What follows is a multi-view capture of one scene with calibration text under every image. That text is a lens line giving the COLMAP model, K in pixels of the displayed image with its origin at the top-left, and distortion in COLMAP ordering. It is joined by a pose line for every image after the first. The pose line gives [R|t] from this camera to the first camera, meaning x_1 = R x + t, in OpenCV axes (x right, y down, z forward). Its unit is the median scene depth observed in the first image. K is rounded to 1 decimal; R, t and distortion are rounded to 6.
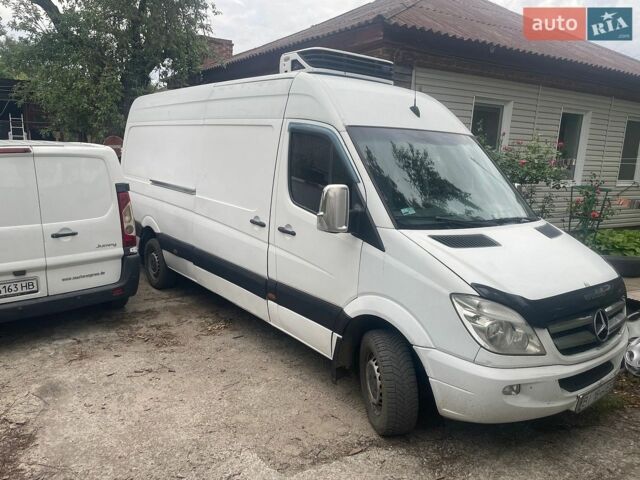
lens RADIAL K [[492.3, 0, 324.2], [0, 492.3, 231.7], [0, 0, 1]] dist [0.080623, -0.119092]
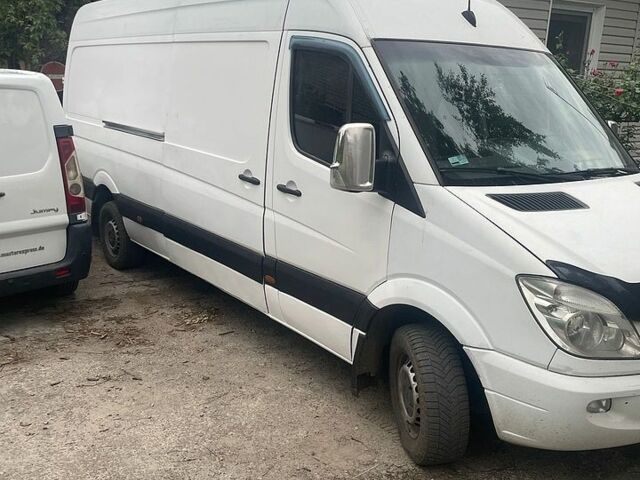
lens RADIAL K [[655.8, 0, 331.0], [0, 655.8, 243.8], [0, 0, 1]] dist [0.109595, -0.196276]
pose [[0.999836, -0.004029, -0.017659, 0.002027], [0.005385, 0.996983, 0.077439, 0.002774], [0.017294, -0.077522, 0.996841, 0.027584]]
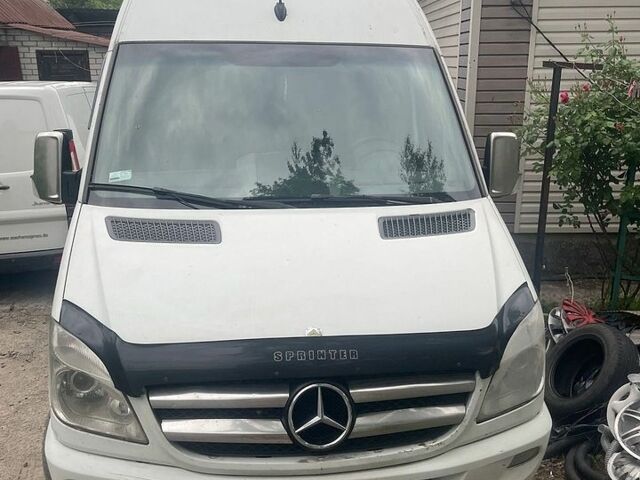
lens RADIAL K [[648.5, 0, 326.1], [0, 648.5, 238.4], [0, 0, 1]] dist [0.125884, -0.188135]
pose [[0.856440, 0.085342, -0.509143, 0.603147], [-0.050862, 0.995392, 0.081292, -0.031633], [0.513734, -0.043725, 0.856834, 0.301703]]
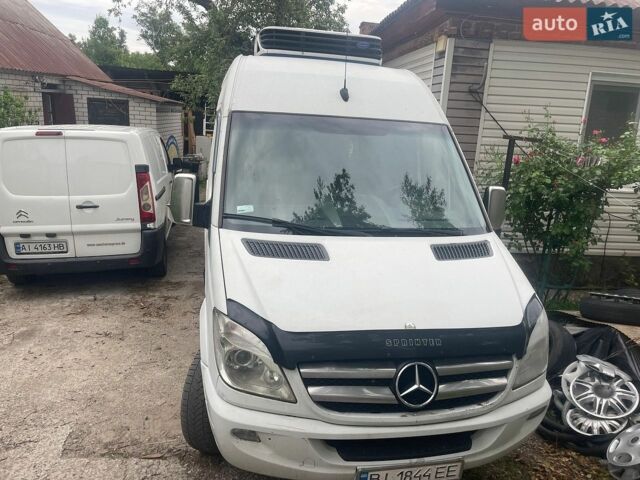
lens RADIAL K [[492.3, 0, 324.2], [0, 492.3, 231.7], [0, 0, 1]] dist [0.080623, -0.119092]
pose [[0.897240, 0.099517, -0.430183, 0.495113], [-0.088452, 0.995032, 0.045701, -0.038997], [0.432594, -0.002955, 0.901584, 0.194756]]
